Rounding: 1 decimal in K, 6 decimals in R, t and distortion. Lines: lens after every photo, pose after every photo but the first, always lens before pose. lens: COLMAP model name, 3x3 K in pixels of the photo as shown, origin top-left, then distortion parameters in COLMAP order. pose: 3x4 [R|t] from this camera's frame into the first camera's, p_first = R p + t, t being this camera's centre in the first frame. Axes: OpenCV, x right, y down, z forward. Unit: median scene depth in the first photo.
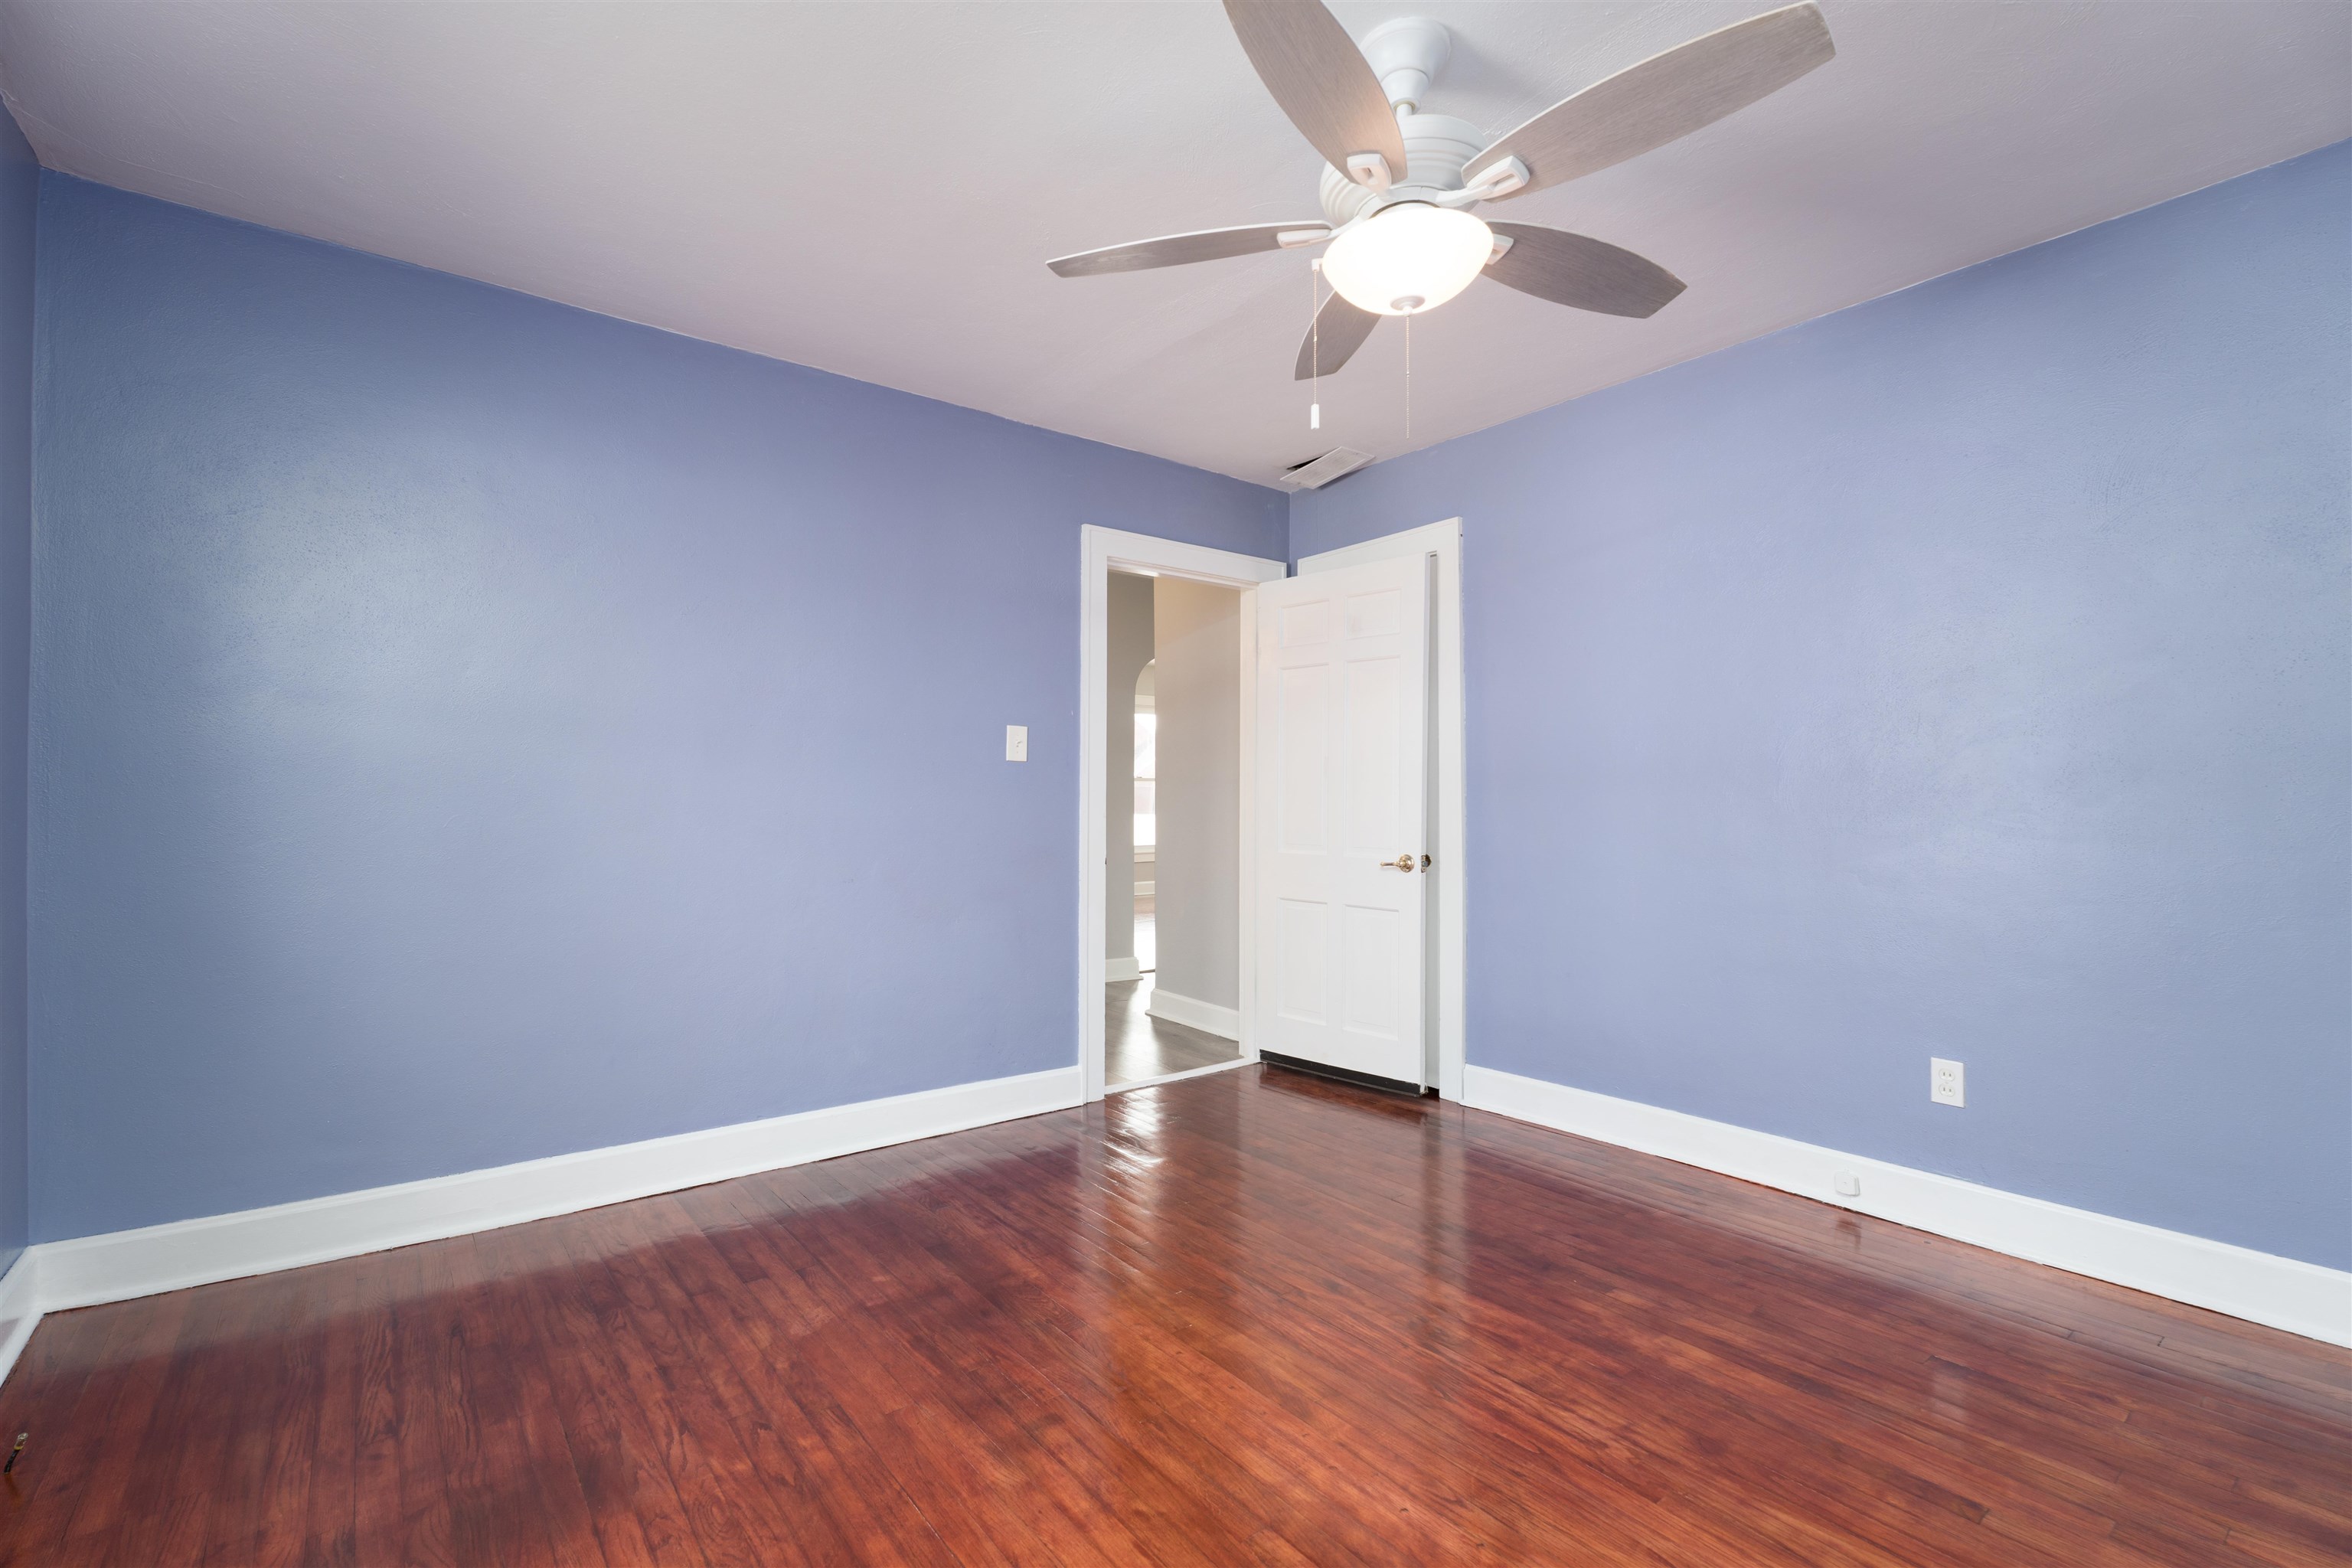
lens RADIAL K [[1050.8, 0, 1155.3], [0, 1050.8, 776.1], [0, 0, 1]] dist [0.001217, 0.000811]
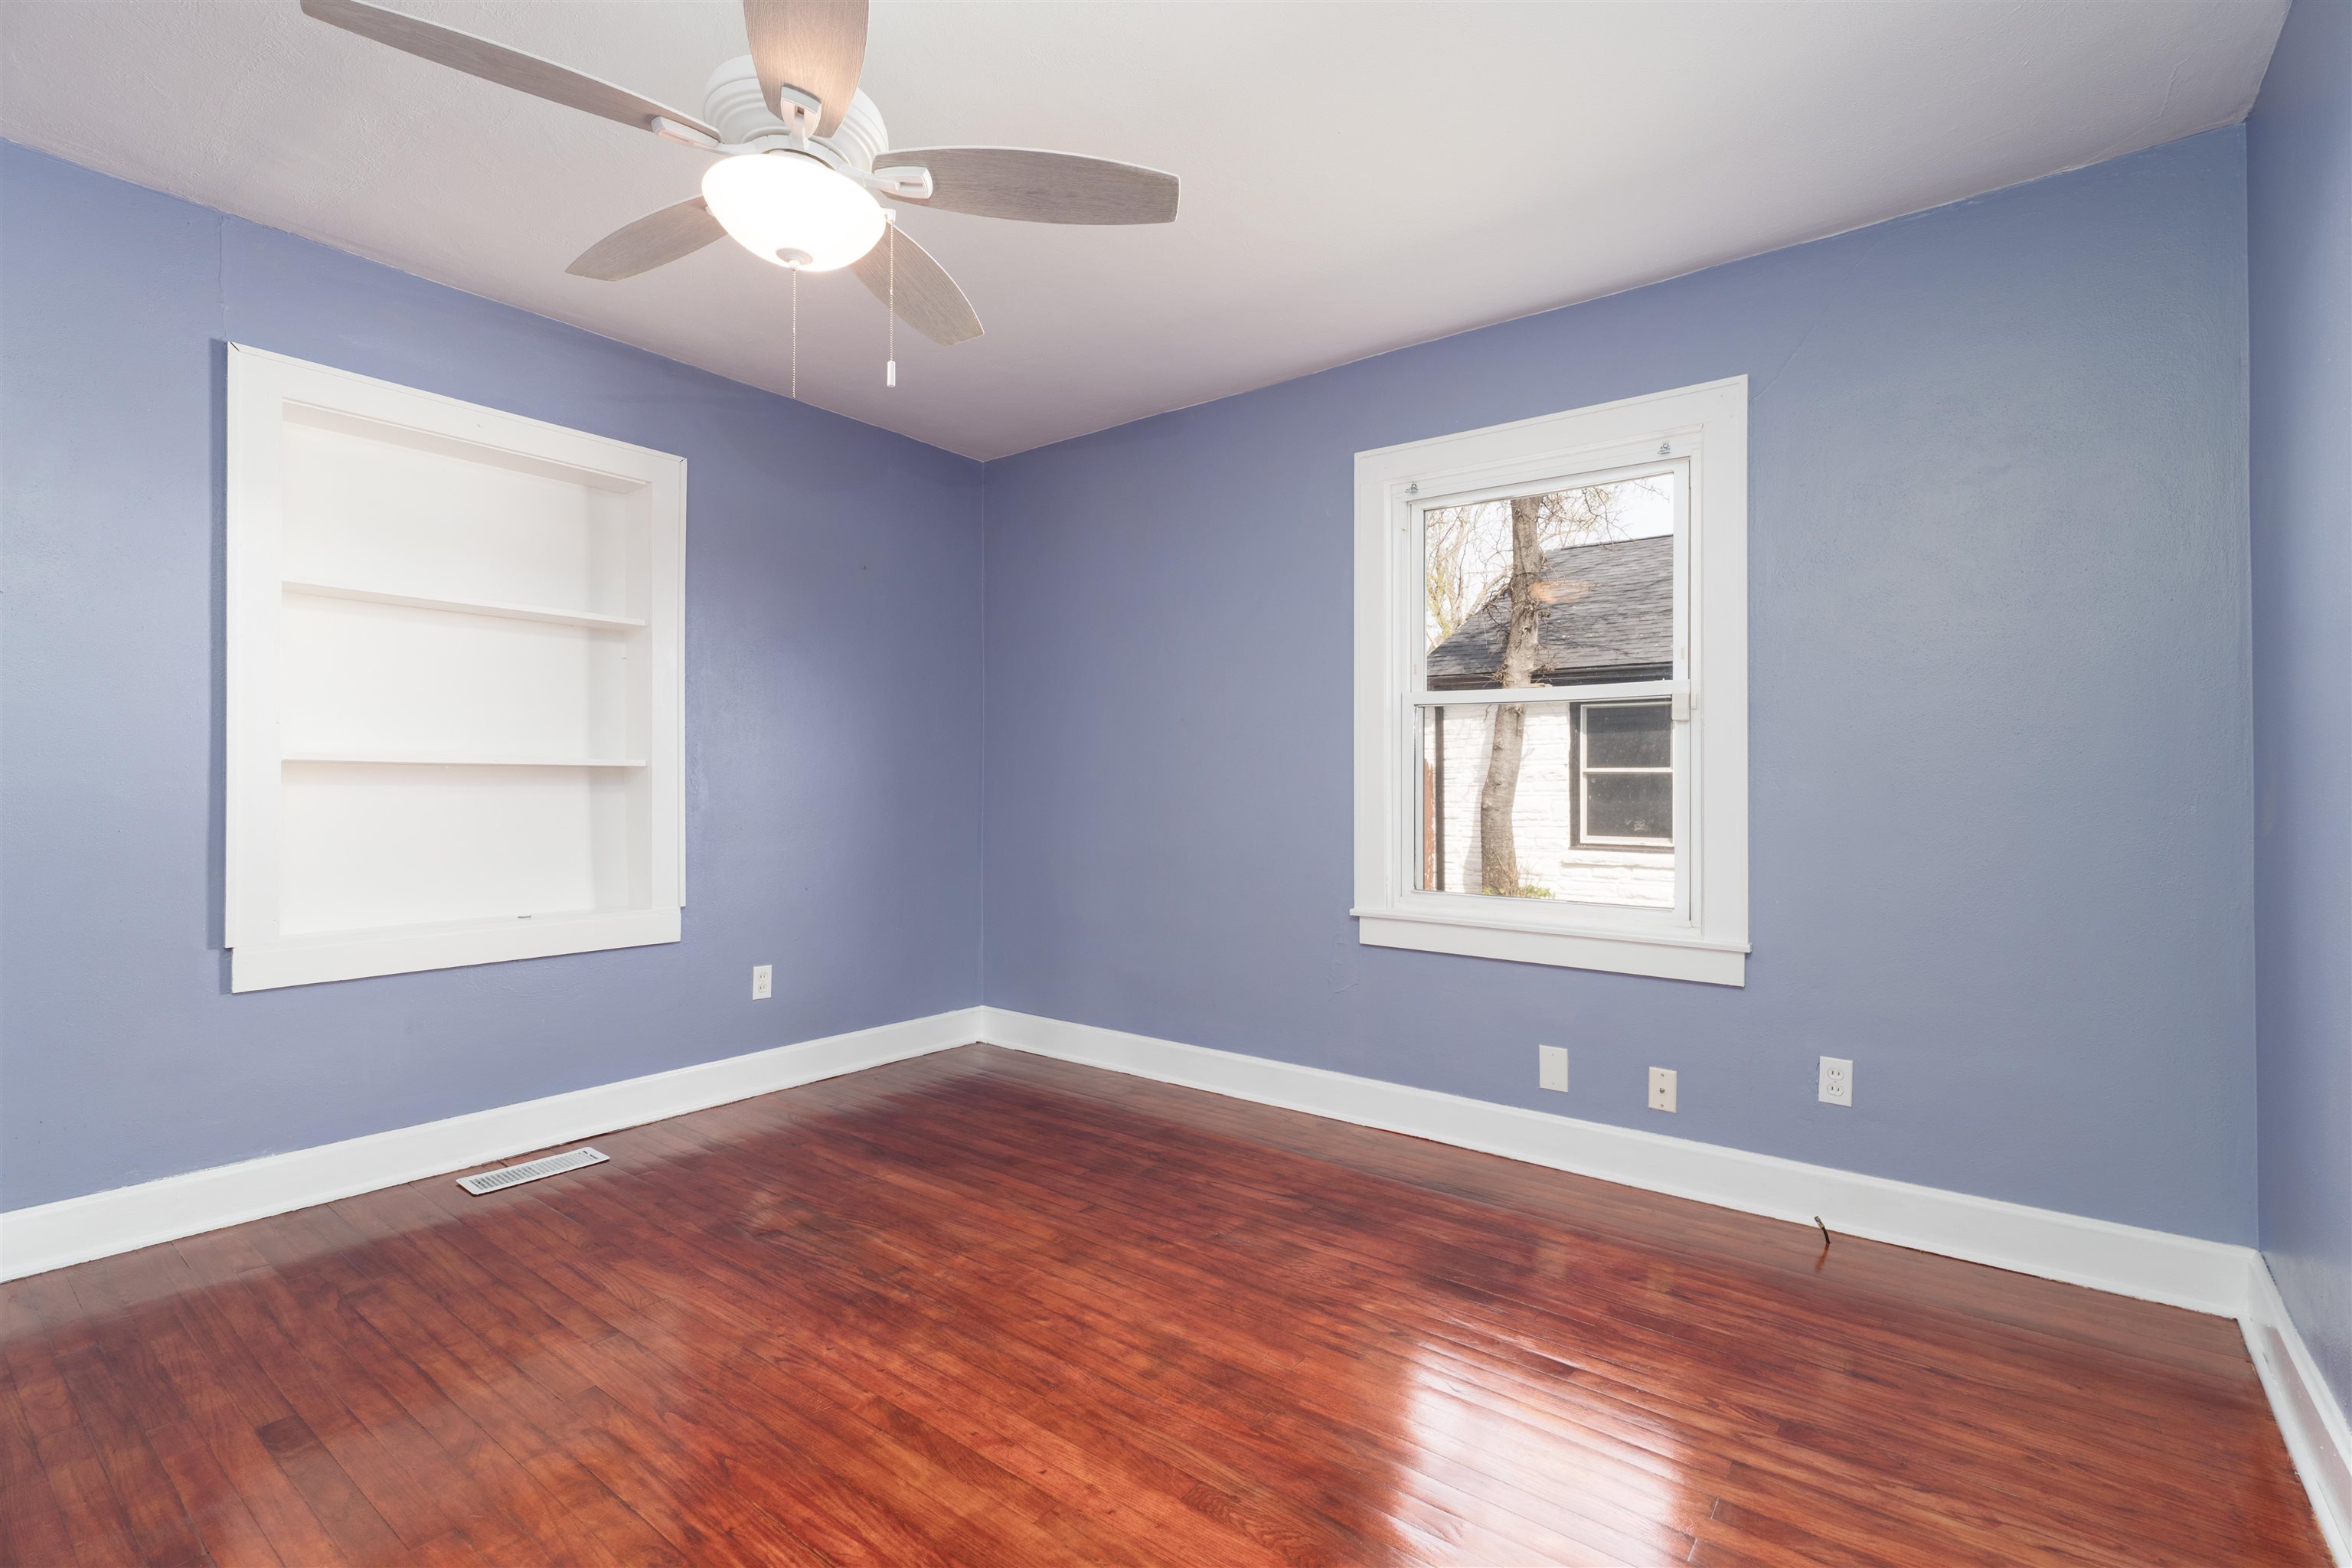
lens RADIAL K [[1050.8, 0, 1179.0], [0, 1050.8, 785.8], [0, 0, 1]] dist [0.001217, 0.000811]
pose [[-0.961891, -0.004338, -0.273398, 0.148846], [0.000042, 0.999872, -0.016012, 0.047295], [0.273433, -0.015413, -0.961768, 1.874658]]
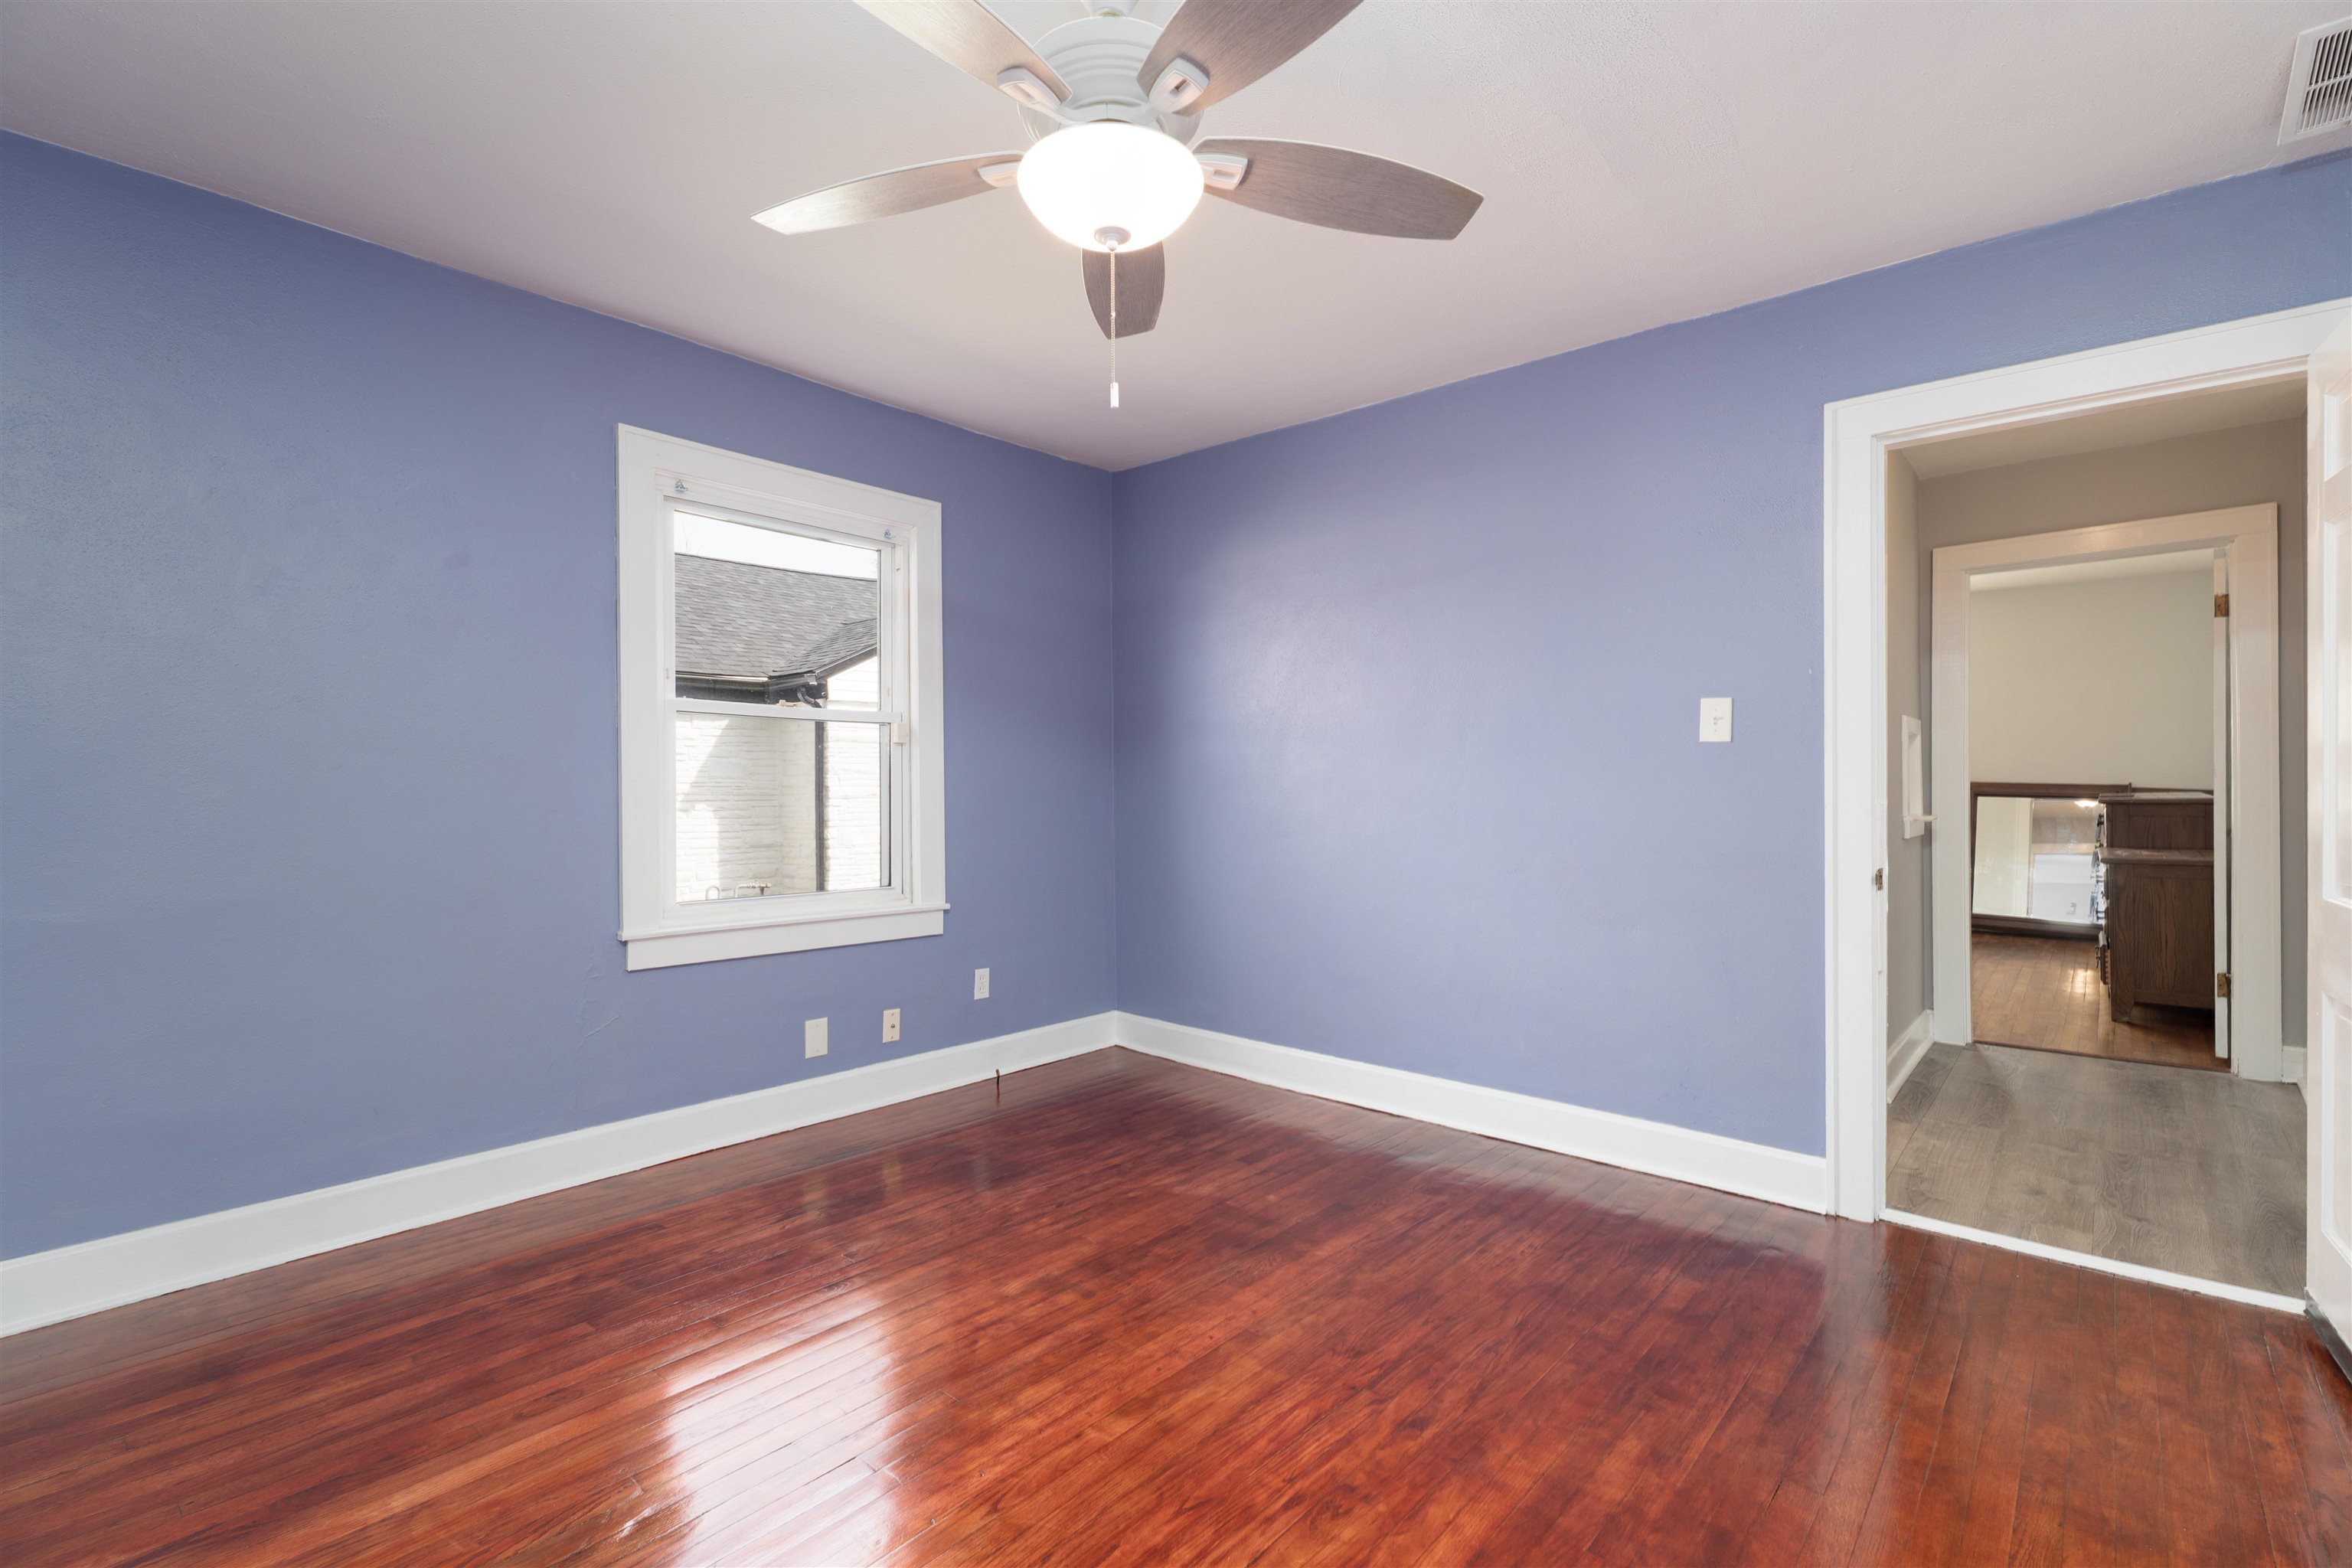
lens RADIAL K [[1050.8, 0, 1166.0], [0, 1050.8, 794.2], [0, 0, 1]] dist [0.001217, 0.000811]
pose [[0.194231, 0.006311, -0.980936, 1.045955], [0.019284, 0.999762, 0.010251, 0.016003], [0.980766, -0.020907, 0.194063, 0.805961]]
